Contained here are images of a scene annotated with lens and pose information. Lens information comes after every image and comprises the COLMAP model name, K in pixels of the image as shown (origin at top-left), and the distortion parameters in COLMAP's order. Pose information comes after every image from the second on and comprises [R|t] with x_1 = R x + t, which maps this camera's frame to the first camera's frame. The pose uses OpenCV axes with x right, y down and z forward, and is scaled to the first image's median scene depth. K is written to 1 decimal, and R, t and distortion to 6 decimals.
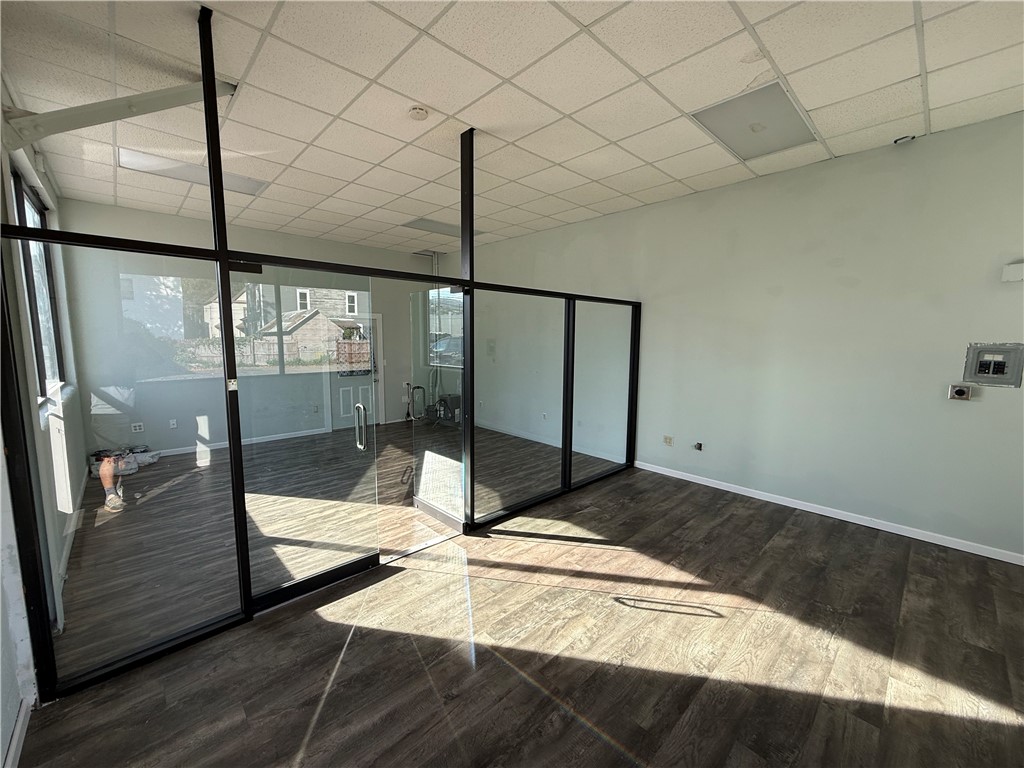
lens RADIAL K [[408.6, 0, 508.3], [0, 408.6, 384.1], [0, 0, 1]] dist [-0.001438, 0.001448]
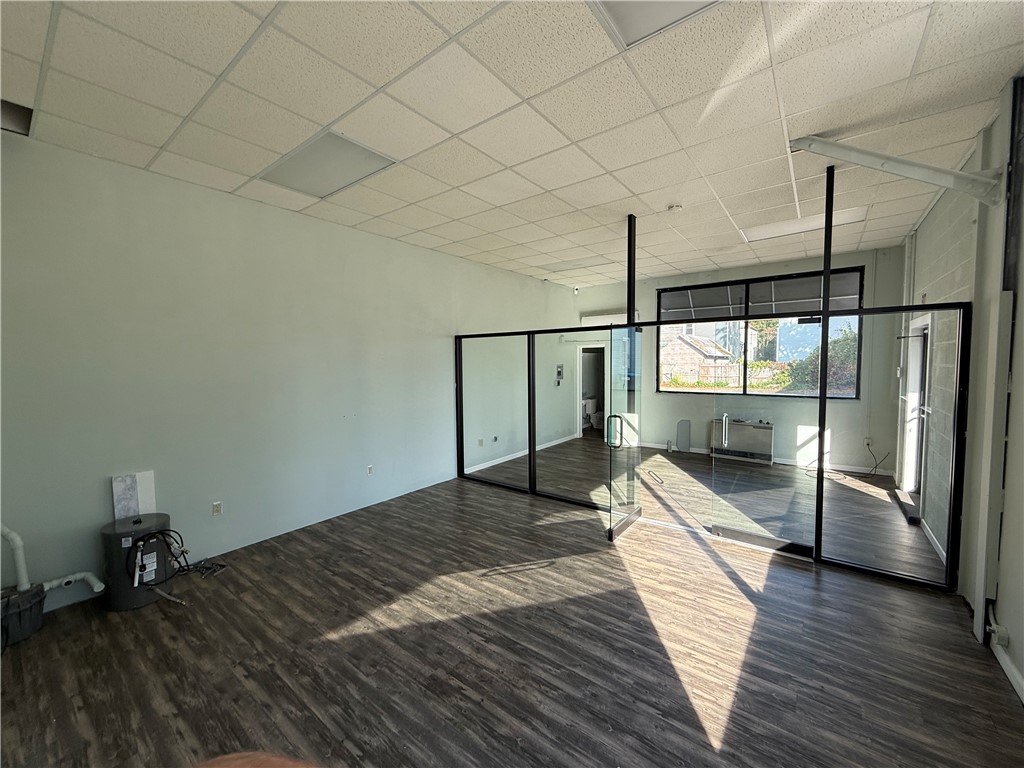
lens RADIAL K [[408.6, 0, 510.3], [0, 408.6, 385.7], [0, 0, 1]] dist [-0.001438, 0.001448]
pose [[-0.161692, -0.065917, 0.984637, -1.392669], [0.122800, 0.988667, 0.086353, -0.222603], [-0.979171, 0.134876, -0.151765, 1.662254]]
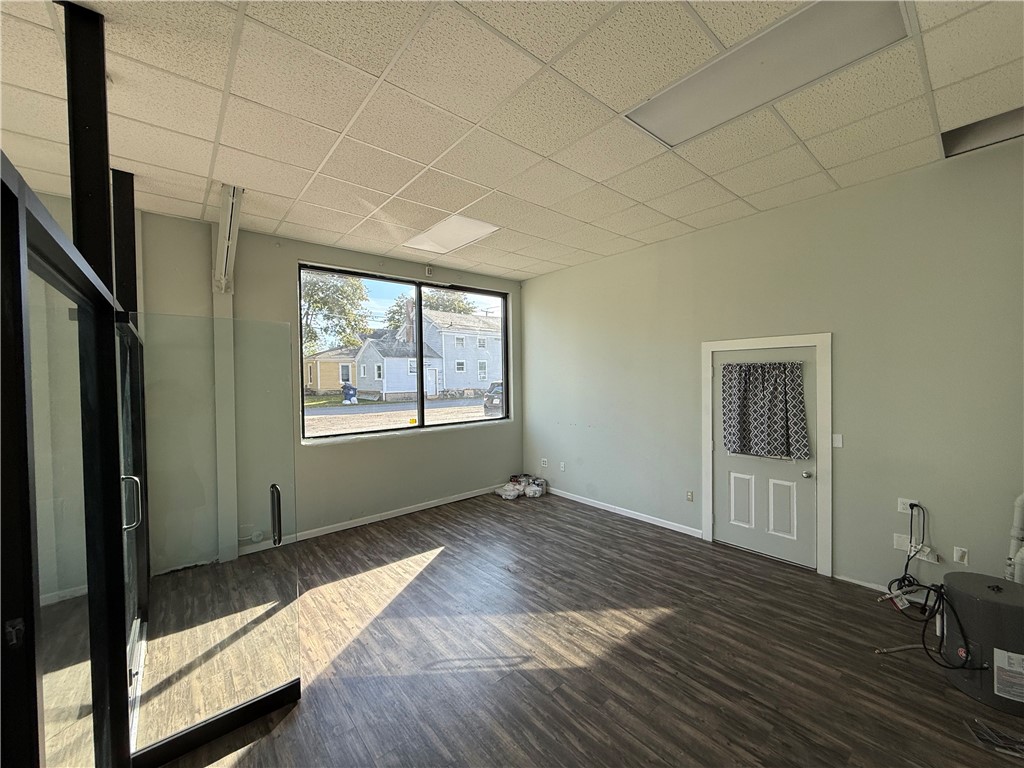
lens RADIAL K [[408.6, 0, 507.9], [0, 408.6, 382.4], [0, 0, 1]] dist [-0.001438, 0.001448]
pose [[-0.056984, 0.011798, -0.998305, 0.390338], [-0.098779, 0.994957, 0.017397, -0.212457], [0.993476, 0.099603, -0.055532, 1.590101]]
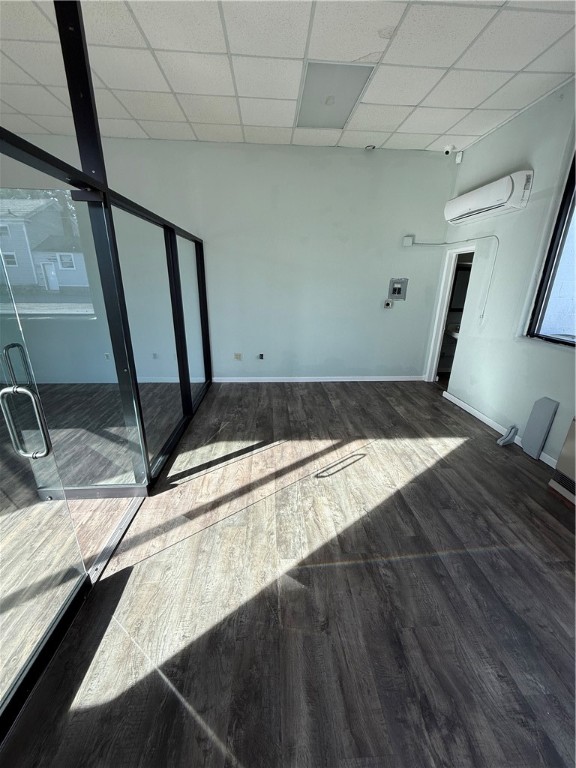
lens RADIAL K [[306.5, 0, 289.3], [0, 306.5, 383.0], [0, 0, 1]] dist [-0.001438, 0.001448]
pose [[0.636114, -0.247410, 0.730854, -0.372007], [0.076981, 0.962822, 0.258934, -0.033873], [-0.767746, -0.108450, 0.631510, 0.376182]]
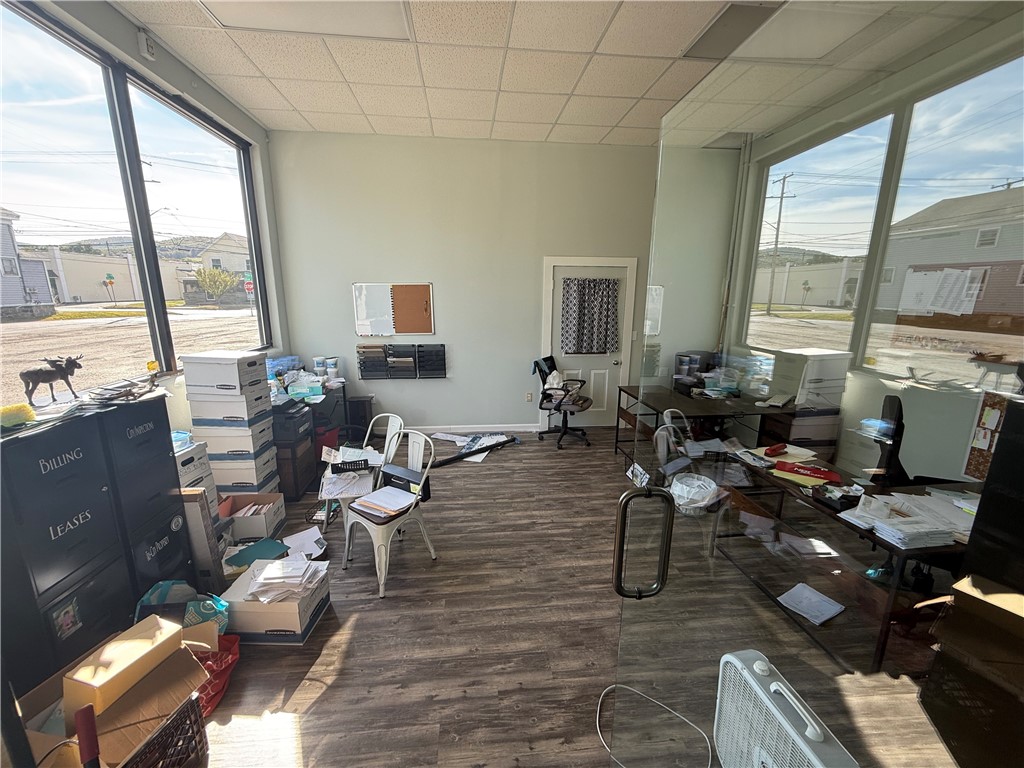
lens RADIAL K [[408.6, 0, 507.1], [0, 408.6, 383.2], [0, 0, 1]] dist [-0.001438, 0.001448]
pose [[0.793209, 0.131015, -0.594688, -0.165838], [-0.071701, 0.989882, 0.122443, -0.105312], [0.604713, -0.054483, 0.794578, 0.877235]]
